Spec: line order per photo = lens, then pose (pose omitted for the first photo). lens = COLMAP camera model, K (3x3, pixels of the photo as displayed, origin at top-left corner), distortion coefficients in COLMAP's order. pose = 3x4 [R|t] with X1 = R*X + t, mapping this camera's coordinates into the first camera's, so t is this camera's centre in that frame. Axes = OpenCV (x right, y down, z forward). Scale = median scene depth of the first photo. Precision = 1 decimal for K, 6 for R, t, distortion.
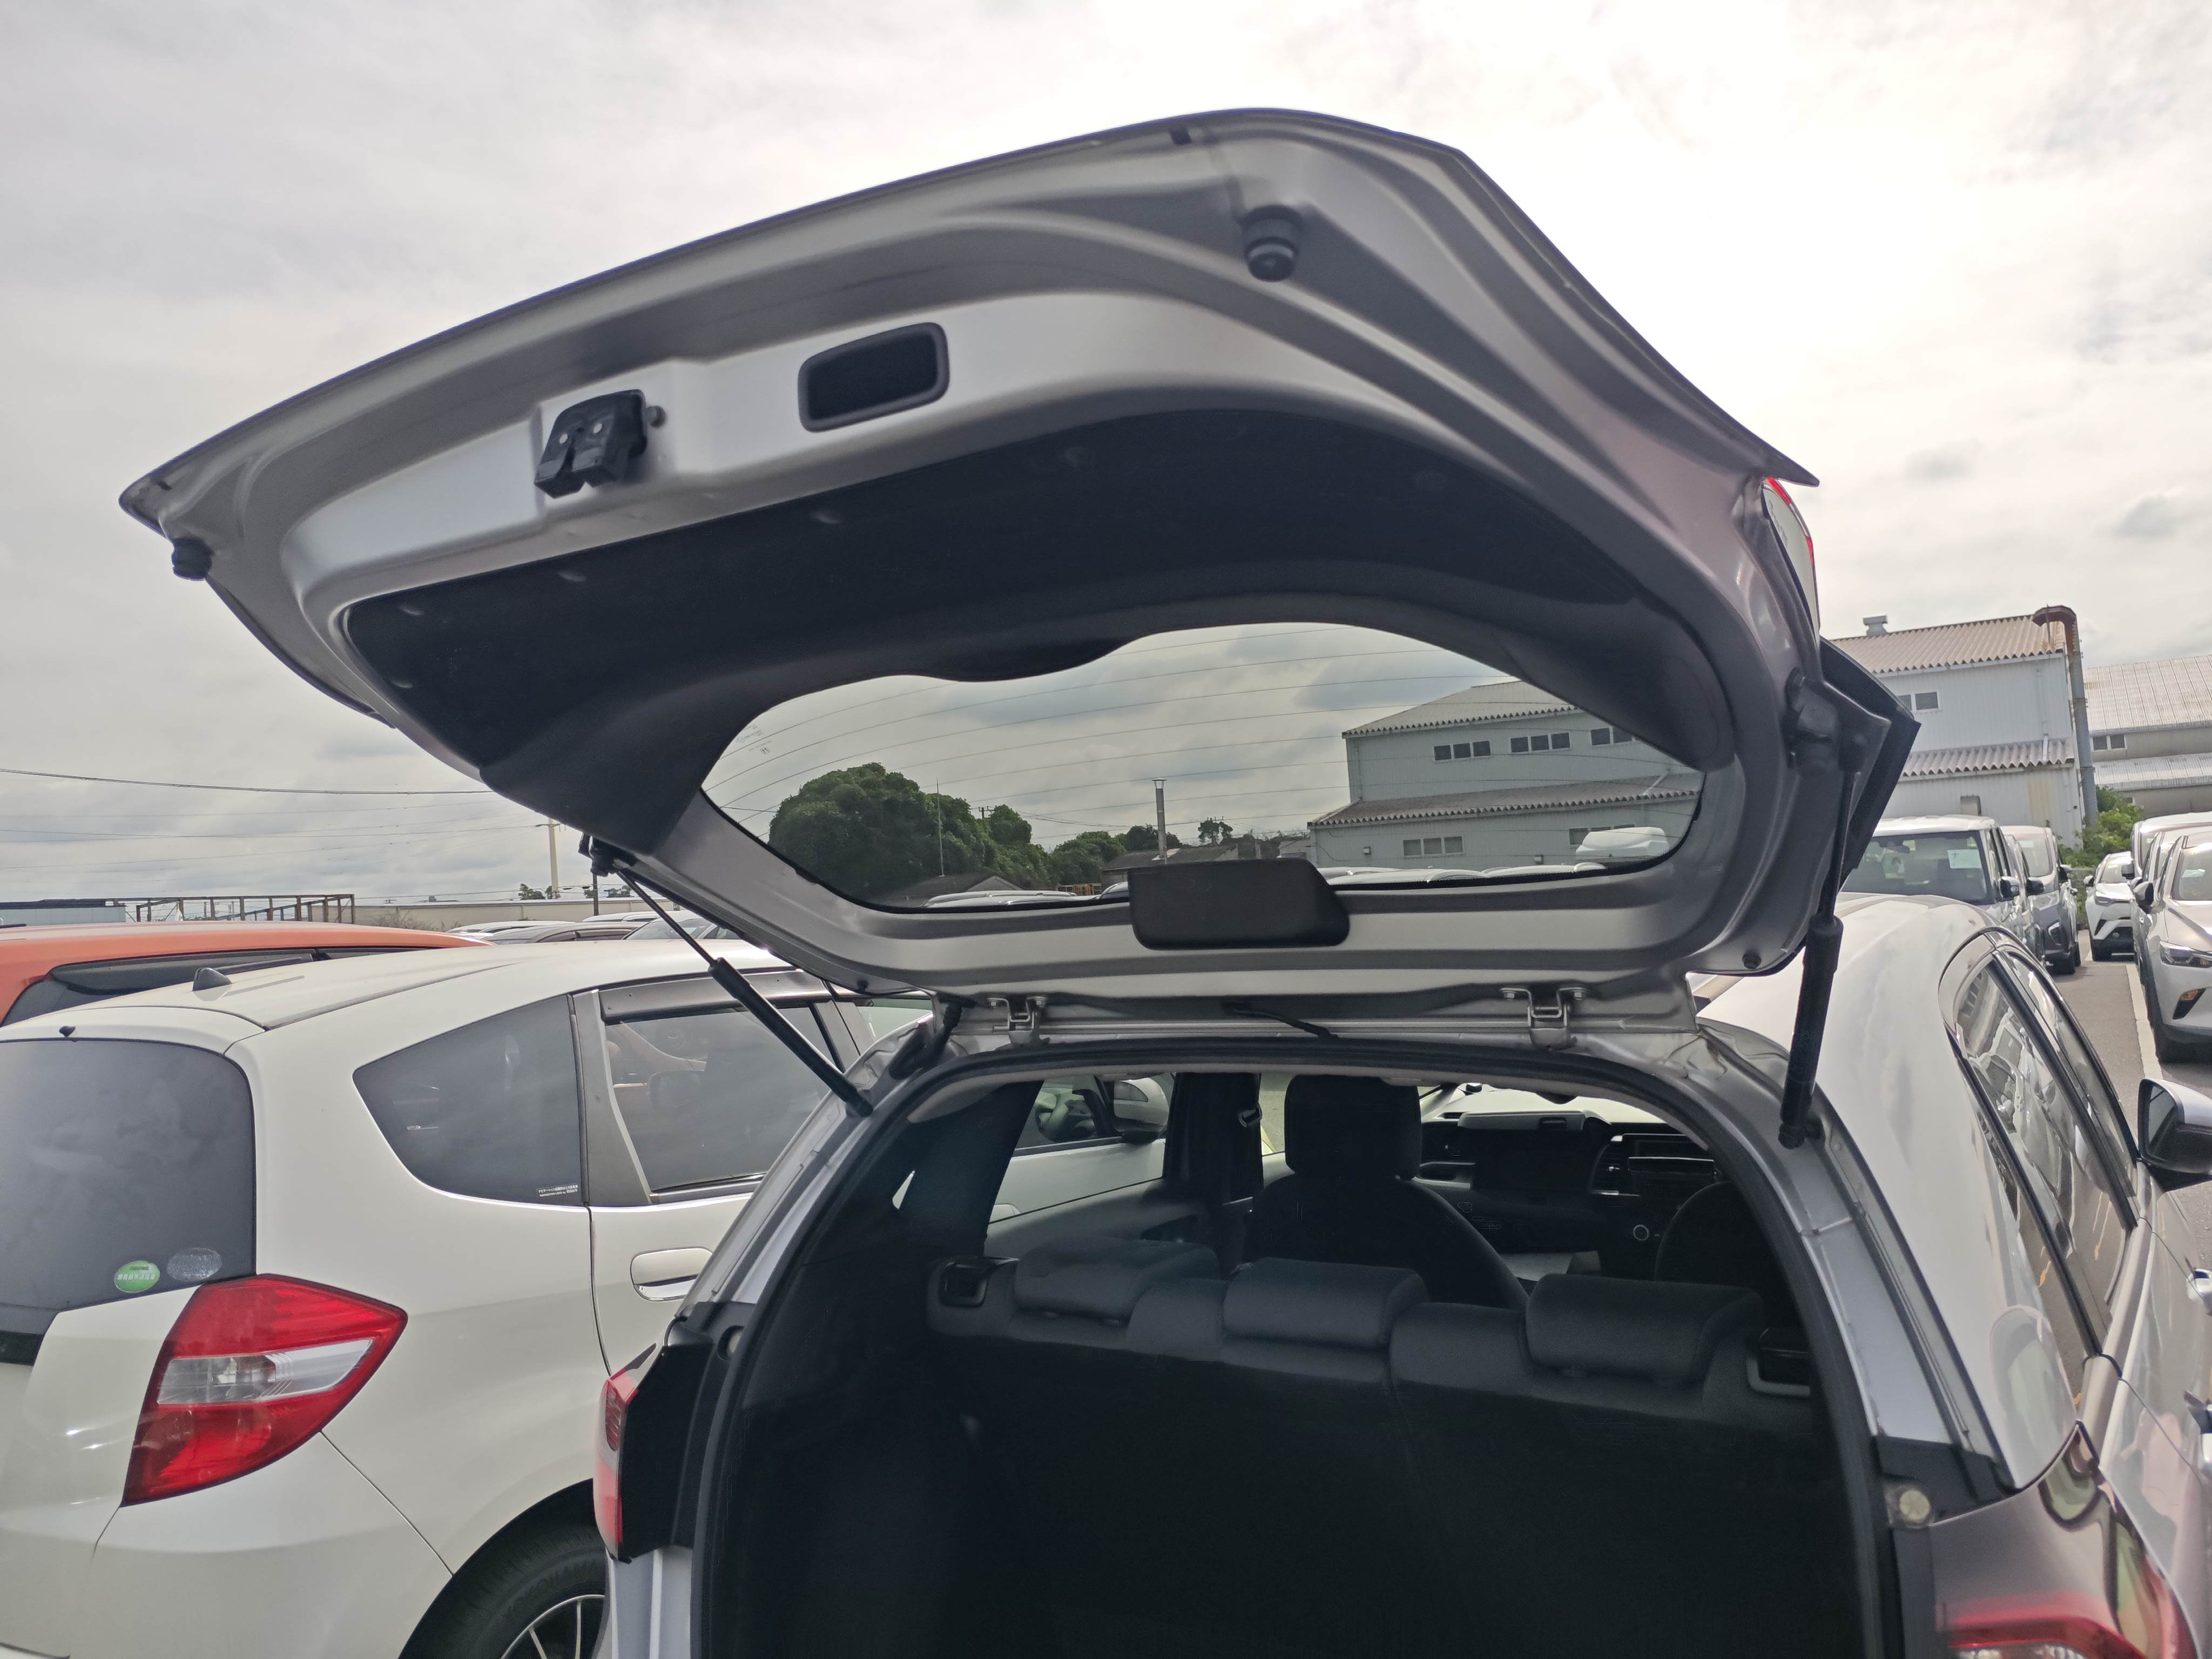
lens RADIAL K [[1625.3, 0, 1093.9], [0, 1625.3, 829.9], [0, 0, 1]] dist [0.012577, -0.014524]
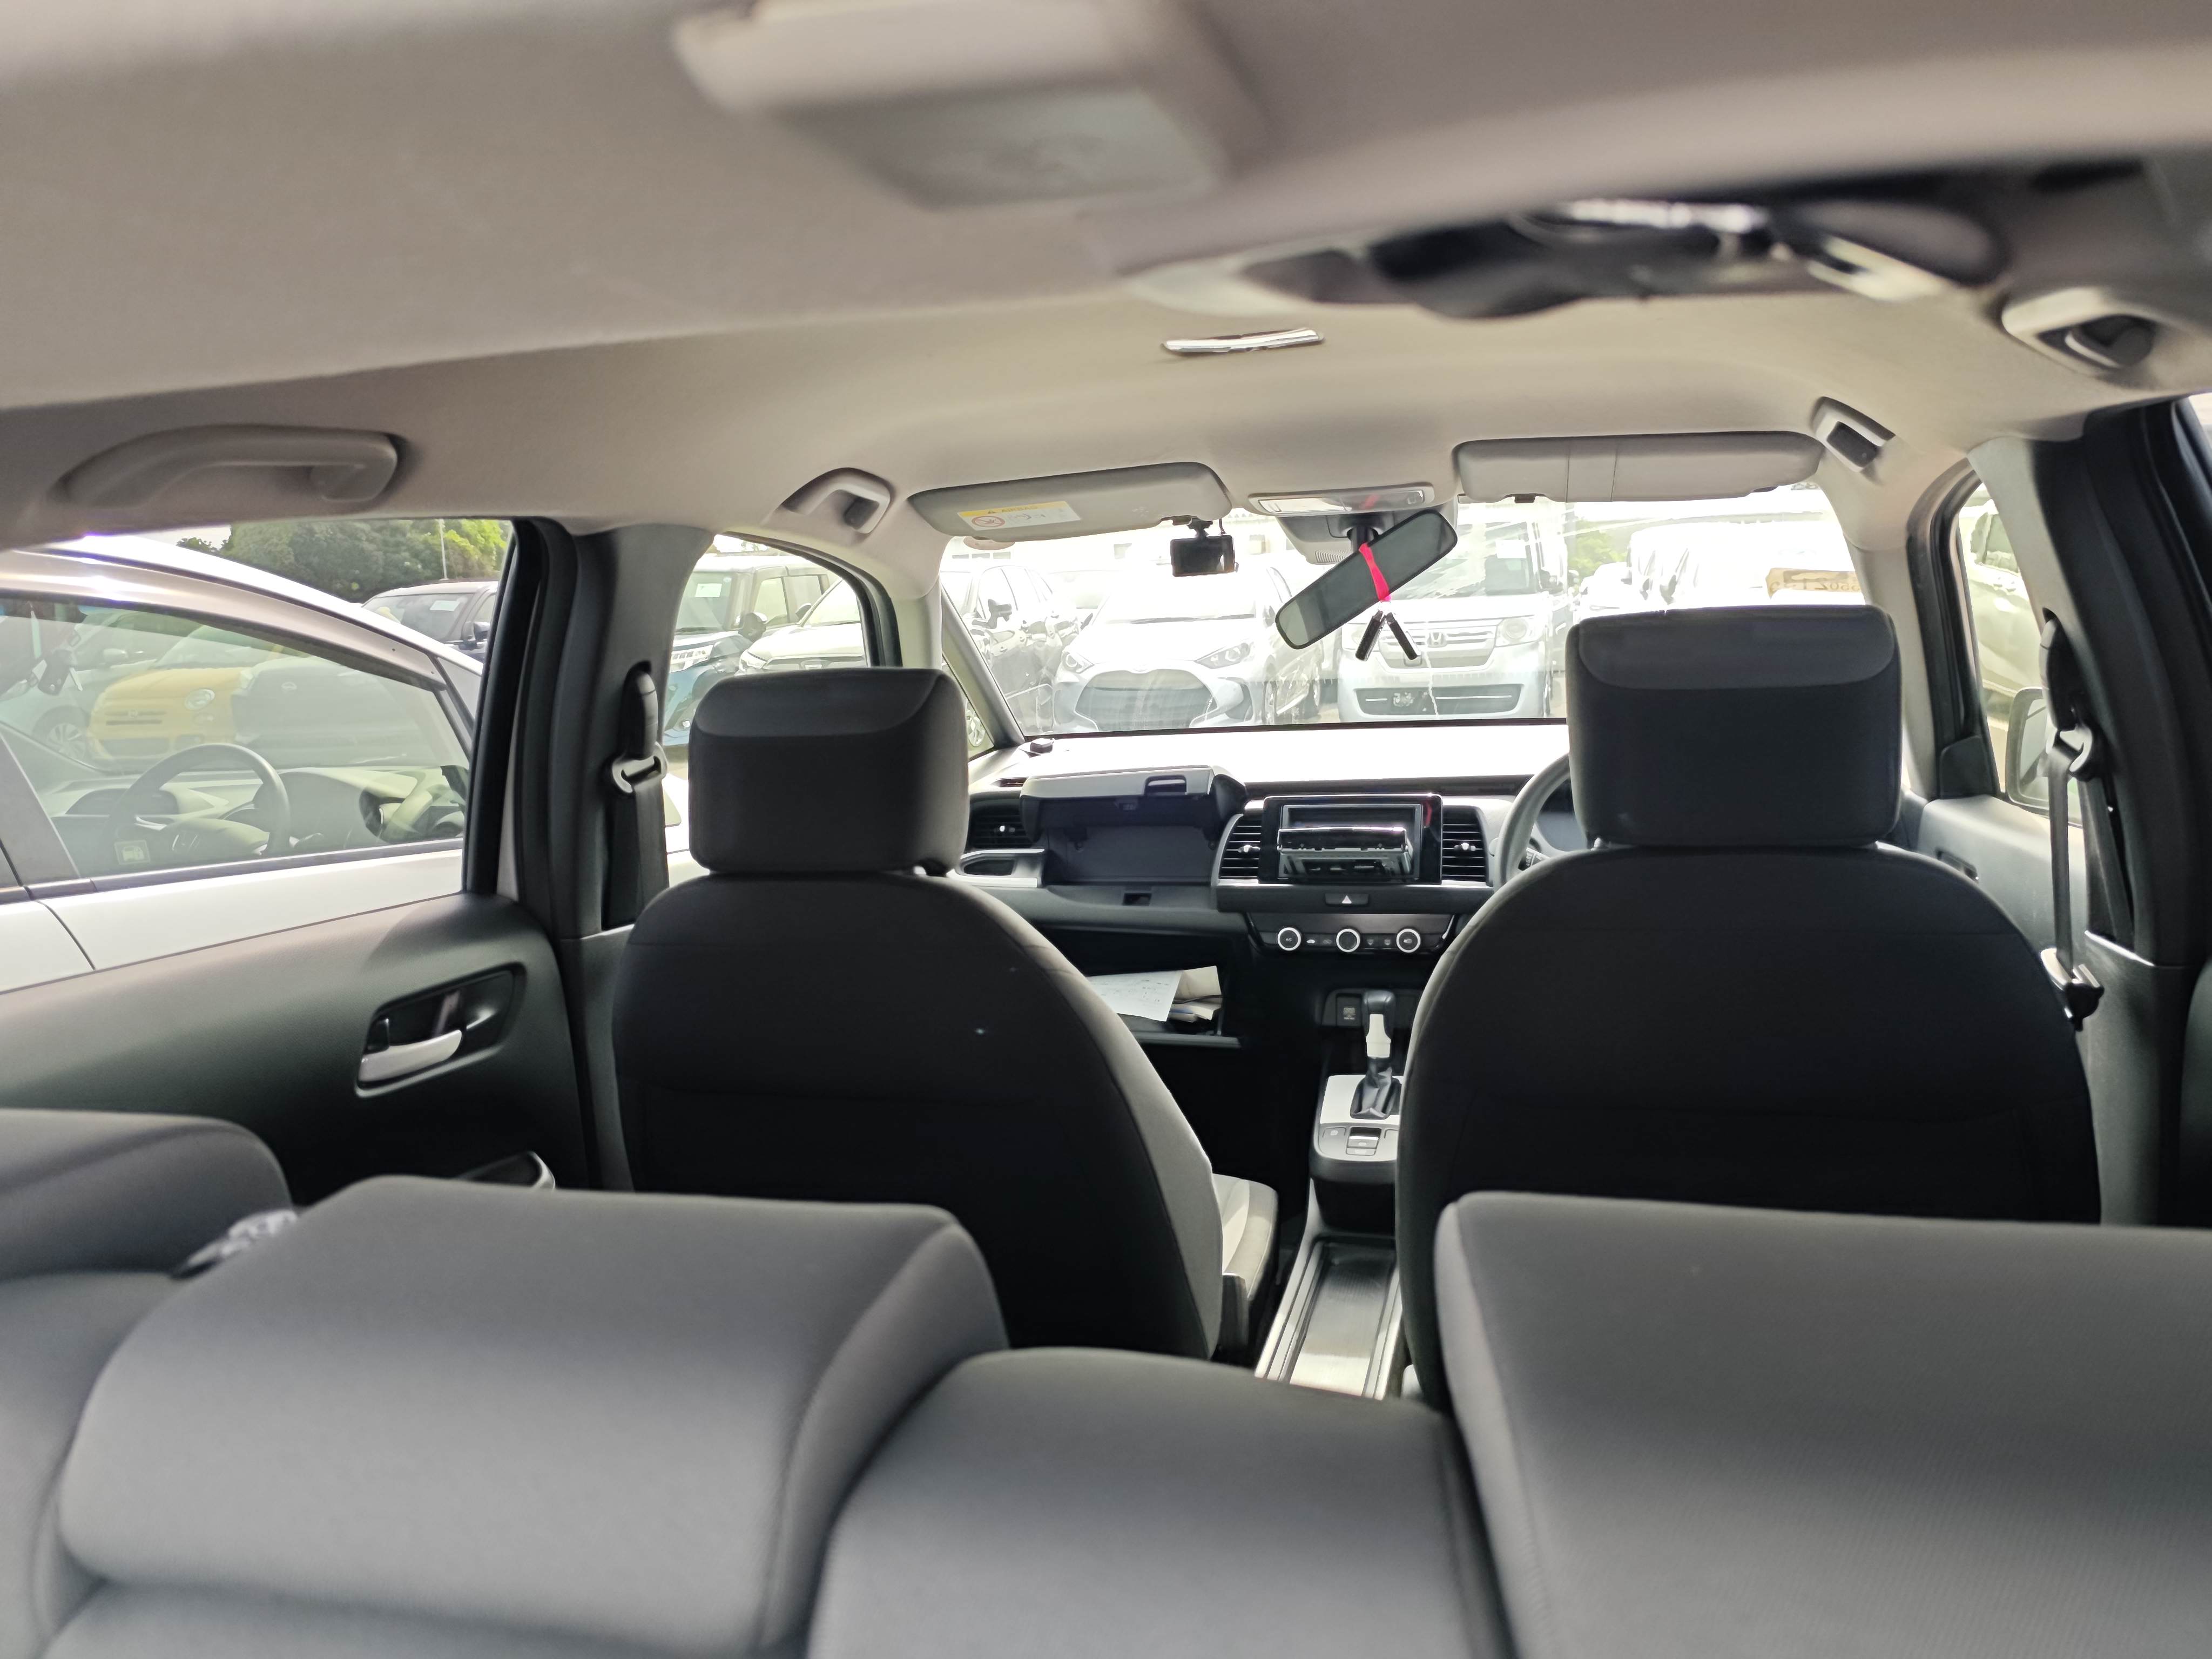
lens RADIAL K [[1555.6, 0, 1067.7], [0, 1555.6, 826.7], [0, 0, 1]] dist [0.025971, -0.019611]
pose [[0.965649, -0.043991, 0.256100, 0.148954], [-0.000971, 0.984948, 0.172849, 0.160737], [-0.259849, -0.167160, 0.951071, 0.738542]]
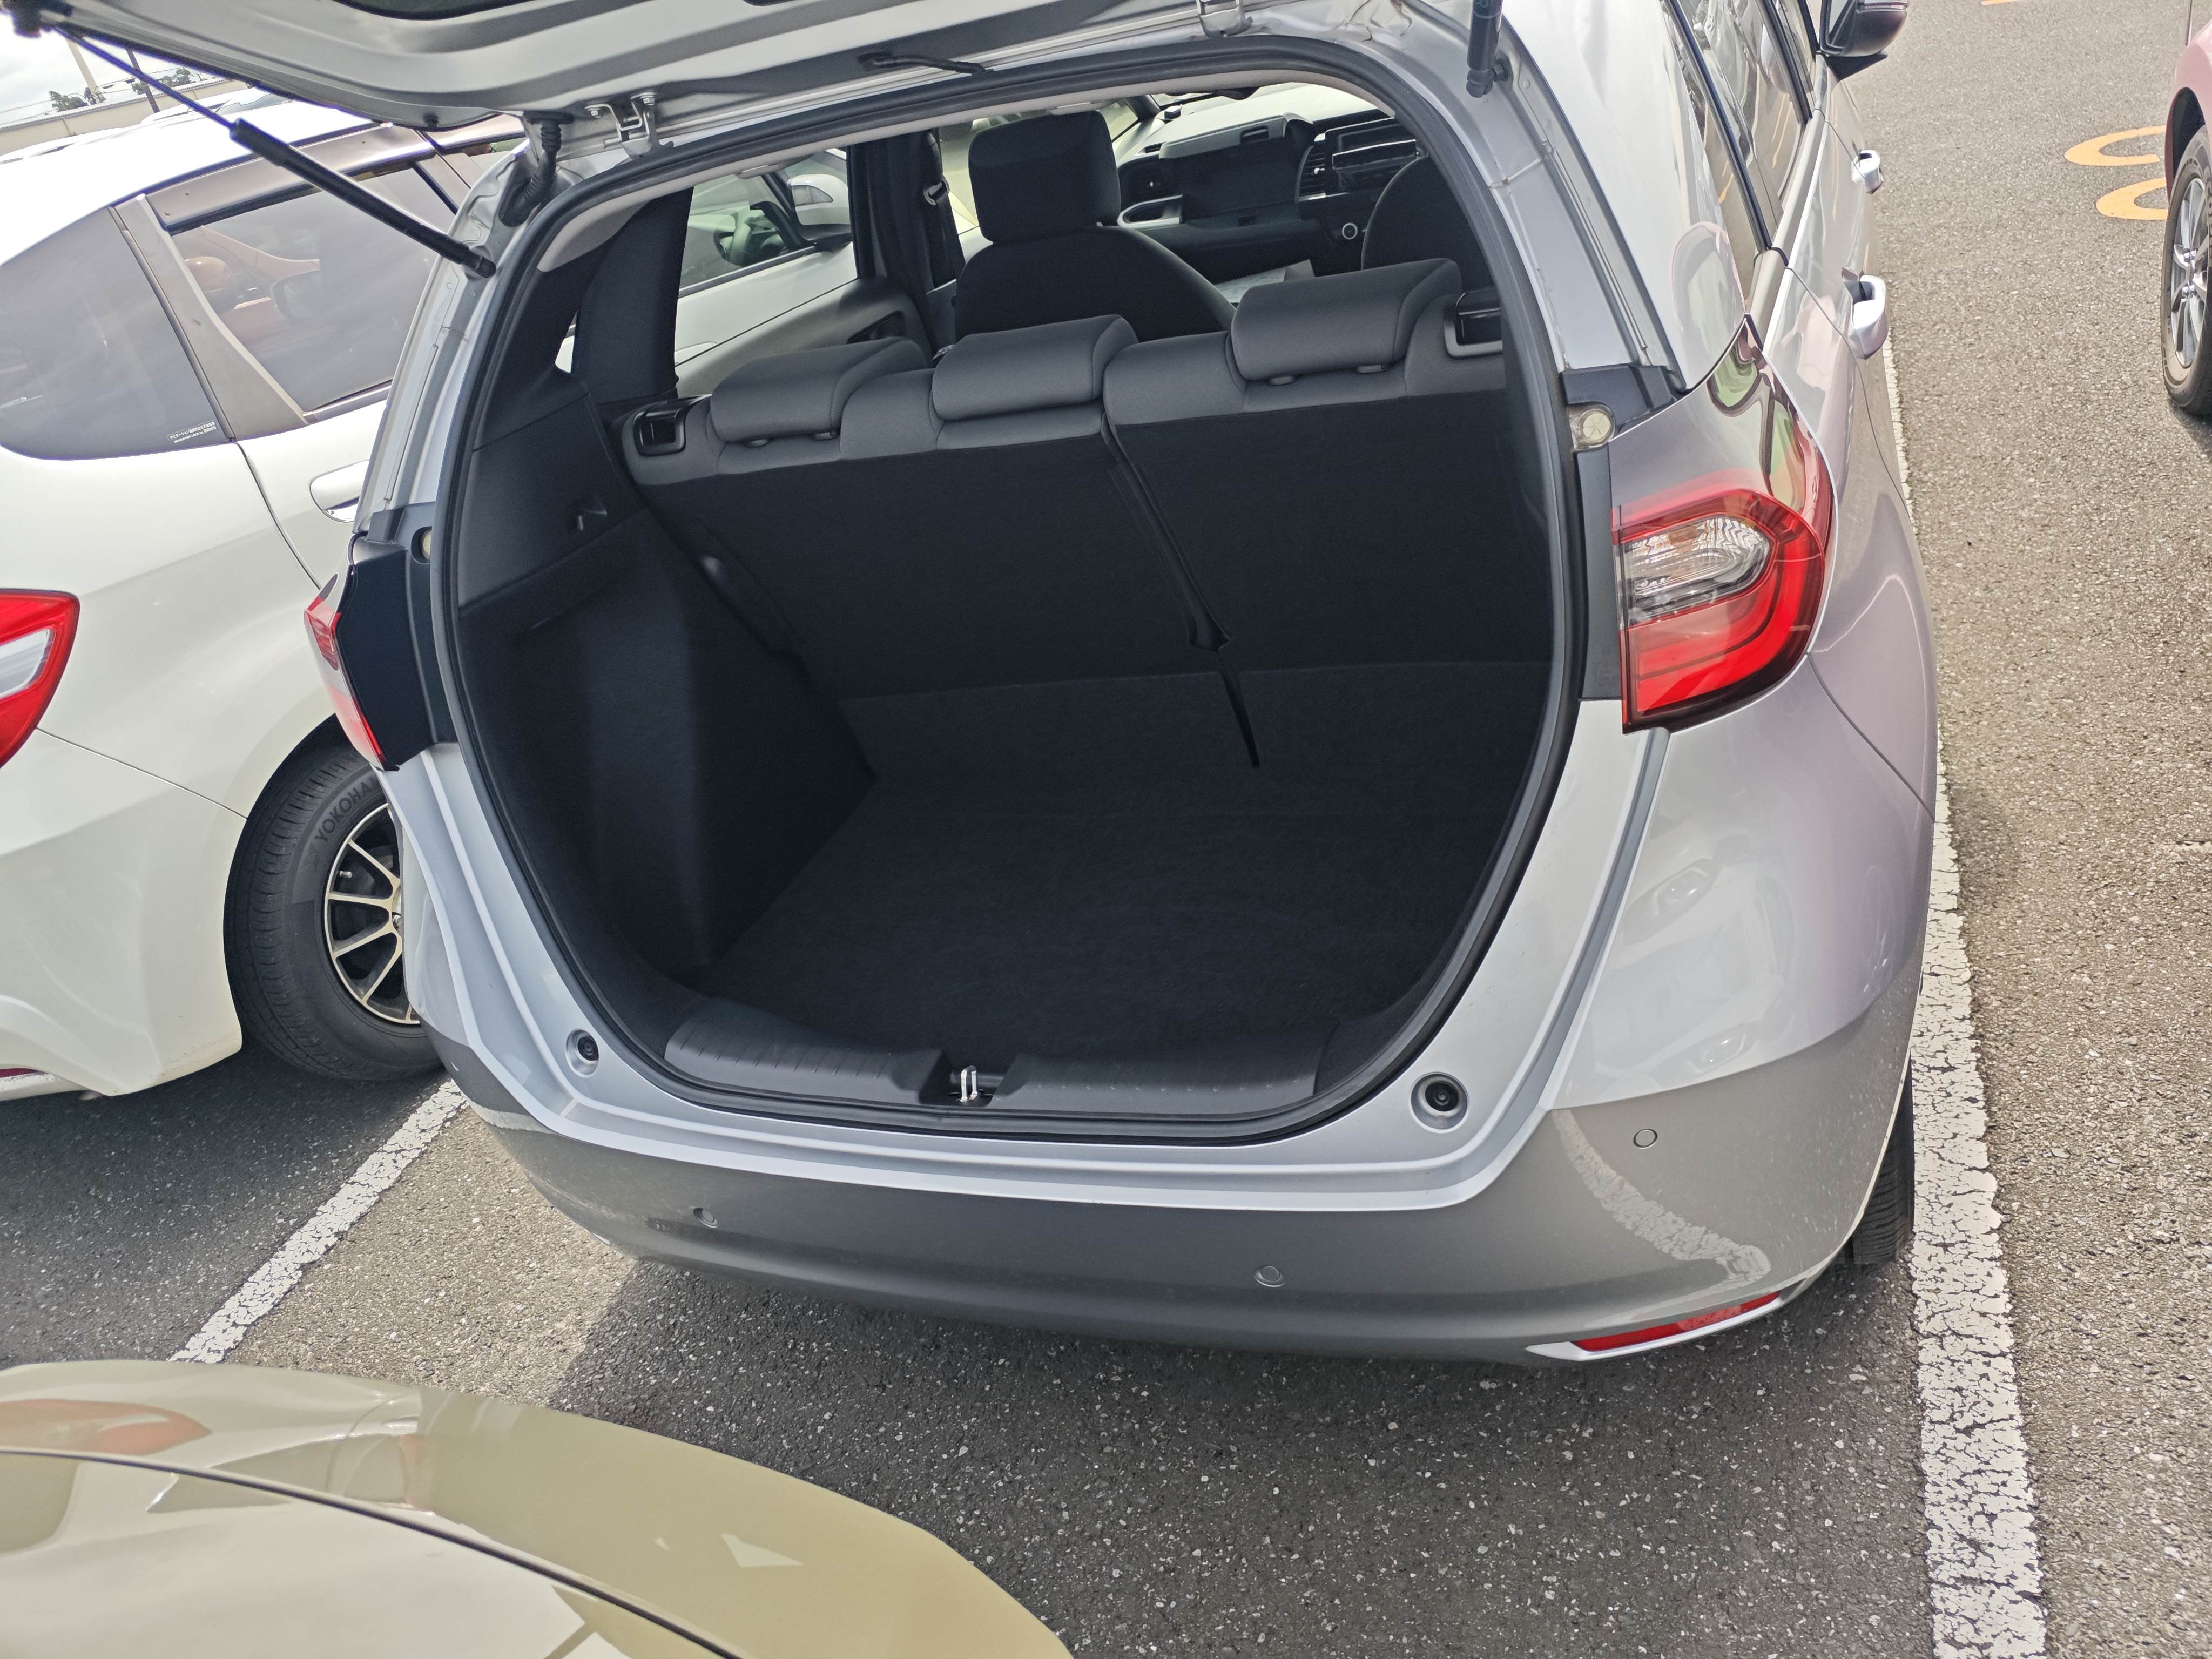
lens RADIAL K [[1555.6, 0, 1067.7], [0, 1555.6, 826.7], [0, 0, 1]] dist [0.025971, -0.019611]
pose [[0.967623, -0.244726, 0.061766, 0.031562], [0.176488, 0.830972, 0.527578, 0.023955], [-0.180438, -0.499596, 0.847258, 0.049317]]
